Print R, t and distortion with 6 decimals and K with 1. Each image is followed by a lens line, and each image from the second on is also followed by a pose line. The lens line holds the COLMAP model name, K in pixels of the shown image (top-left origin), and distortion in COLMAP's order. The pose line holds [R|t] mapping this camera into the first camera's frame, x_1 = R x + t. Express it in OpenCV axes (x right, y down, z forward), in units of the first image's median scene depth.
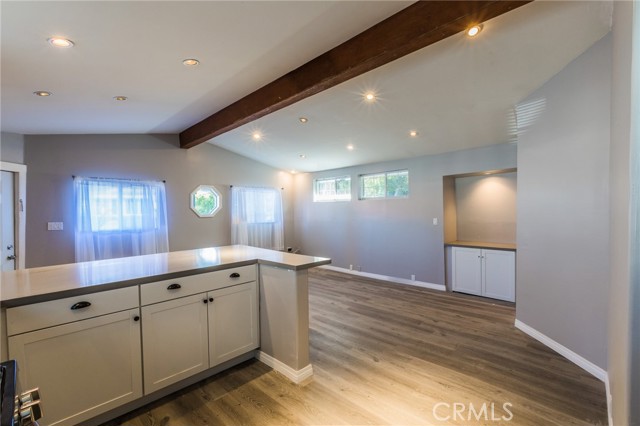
lens RADIAL K [[287.4, 0, 316.3], [0, 287.4, 215.2], [0, 0, 1]] dist [0.004967, 0.000672]
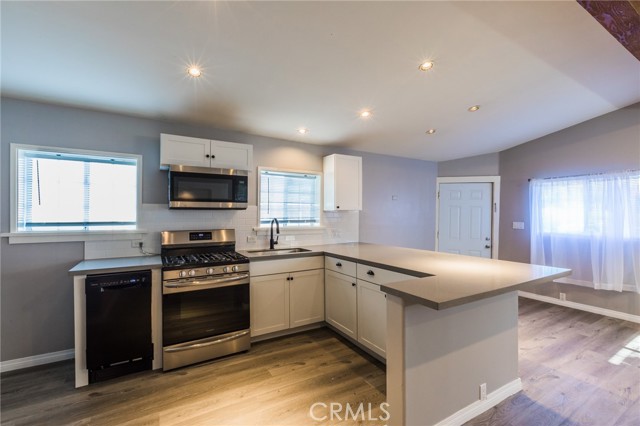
lens RADIAL K [[287.4, 0, 325.2], [0, 287.4, 210.5], [0, 0, 1]] dist [0.004967, 0.000672]
pose [[-0.244779, 0.001680, -0.969577, 0.384000], [-0.019809, 0.999781, 0.006733, -0.014108], [0.969376, 0.020855, -0.244692, 0.548585]]
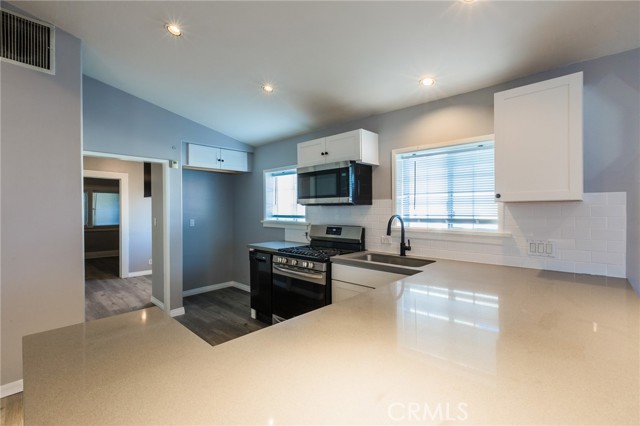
lens RADIAL K [[287.4, 0, 315.5], [0, 287.4, 212.6], [0, 0, 1]] dist [0.004967, 0.000672]
pose [[-0.999806, 0.013233, -0.014562, -0.198513], [0.012804, 0.999493, 0.029149, -0.009407], [0.014940, 0.028957, -0.999469, 0.828365]]
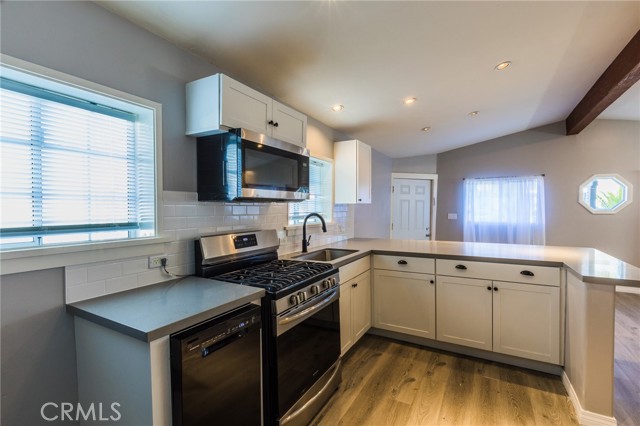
lens RADIAL K [[287.4, 0, 327.8], [0, 287.4, 216.4], [0, 0, 1]] dist [0.004967, 0.000672]
pose [[0.270125, 0.040852, -0.961958, 0.259524], [-0.019721, 0.999125, 0.036892, -0.001055], [0.962623, 0.009005, 0.270695, 0.058279]]
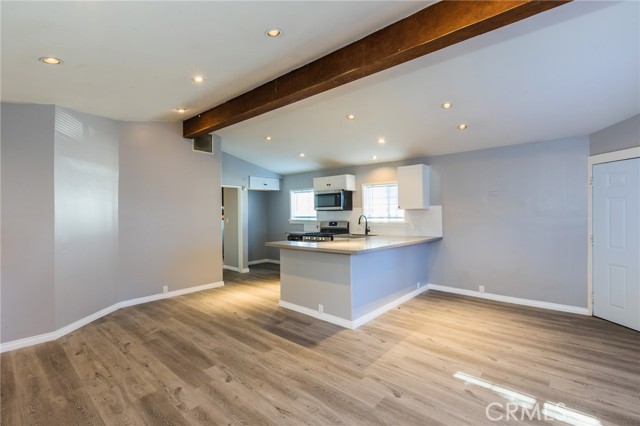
lens RADIAL K [[287.4, 0, 317.4], [0, 287.4, 216.5], [0, 0, 1]] dist [0.004967, 0.000672]
pose [[-0.997938, 0.020097, -0.060964, -0.085756], [0.018366, 0.999416, 0.028817, -0.020156], [0.061508, 0.027638, -0.997724, 1.546402]]
